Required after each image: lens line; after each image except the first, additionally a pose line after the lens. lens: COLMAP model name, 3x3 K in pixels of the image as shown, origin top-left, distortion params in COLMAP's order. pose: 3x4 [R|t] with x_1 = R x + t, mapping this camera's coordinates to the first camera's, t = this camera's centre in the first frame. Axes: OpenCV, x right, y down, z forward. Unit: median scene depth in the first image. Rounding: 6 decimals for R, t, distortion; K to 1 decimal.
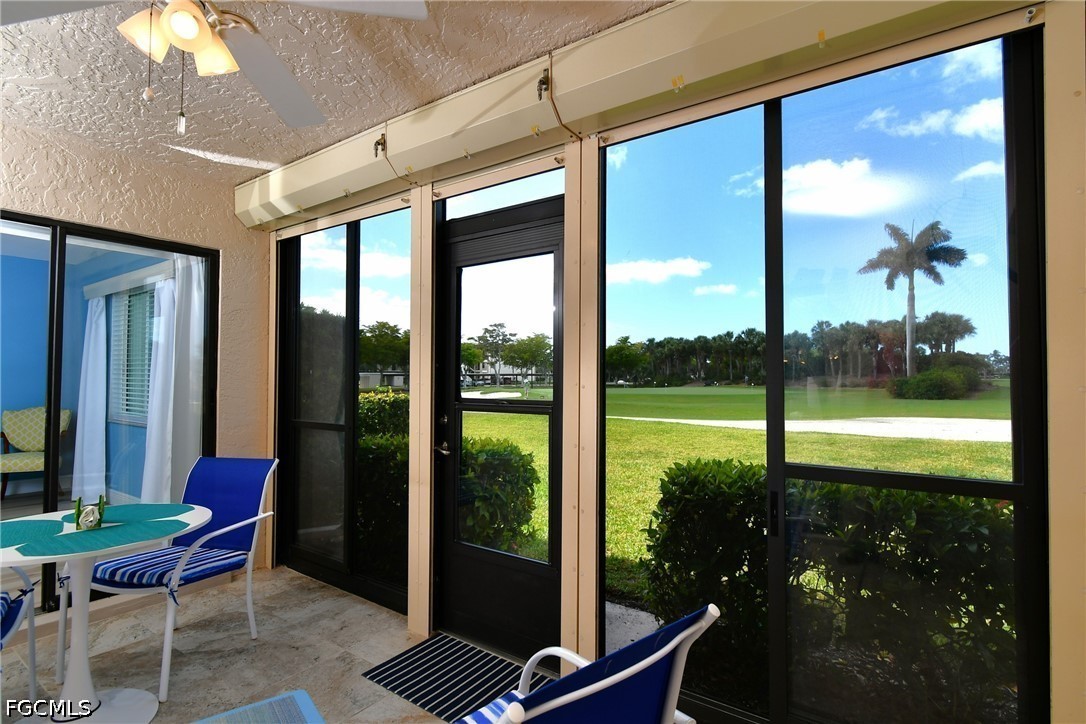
lens RADIAL K [[515.4, 0, 593.2], [0, 515.4, 364.2], [0, 0, 1]] dist [-0.014655, 0.000224]
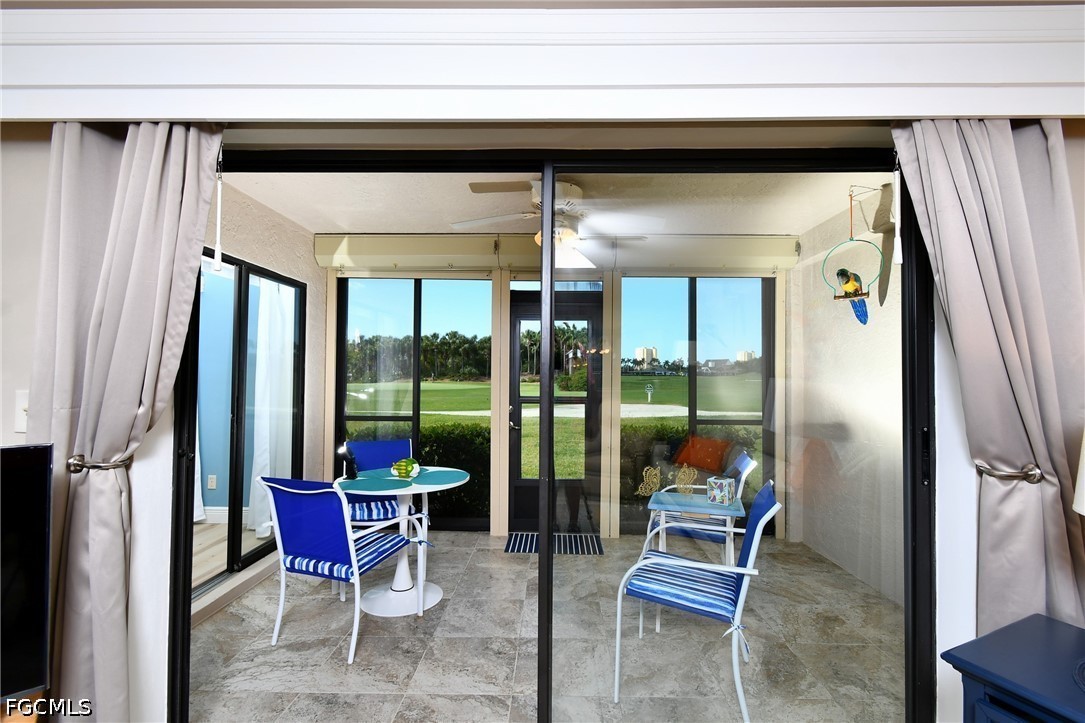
lens RADIAL K [[486.1, 0, 555.8], [0, 486.1, 359.4], [0, 0, 1]] dist [-0.000705, -0.002152]
pose [[0.843083, 0.023298, 0.537278, -0.085019], [-0.022695, 0.999712, -0.007737, -0.003871], [-0.537304, -0.005670, 0.843370, -0.035789]]
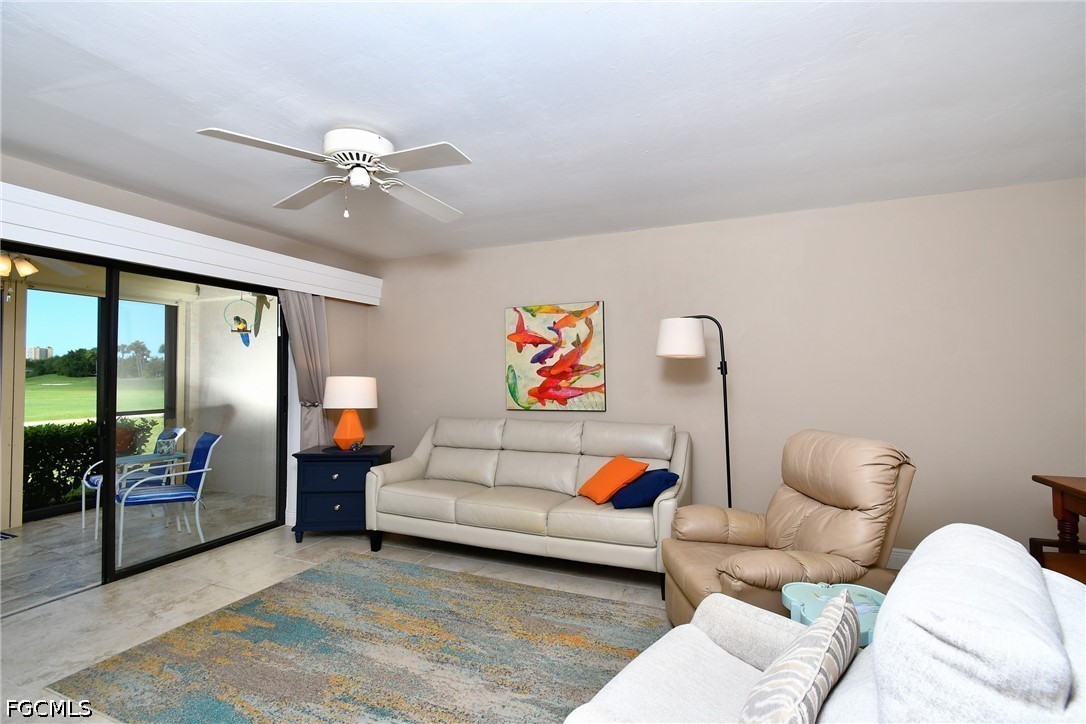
lens RADIAL K [[486.6, 0, 543.9], [0, 486.6, 356.9], [0, 0, 1]] dist [-0.000705, -0.002152]
pose [[-0.186856, 0.033957, 0.981800, -0.168745], [-0.012307, 0.999243, -0.036902, -0.004080], [-0.982310, -0.018979, -0.186297, -0.058586]]
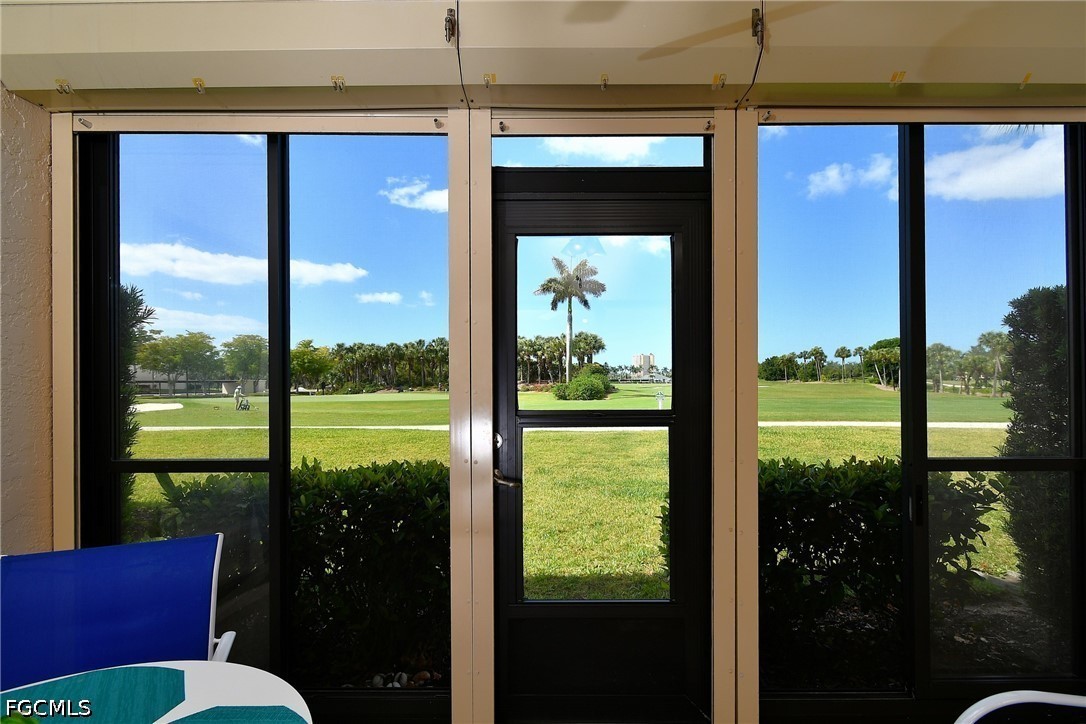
lens RADIAL K [[486.6, 0, 546.2], [0, 486.6, 382.7], [0, 0, 1]] dist [-0.000705, -0.002152]
pose [[0.845443, -0.003079, 0.534057, -0.049465], [-0.009552, 0.999736, 0.020884, 0.000915], [-0.533980, -0.022757, 0.845191, 0.031137]]
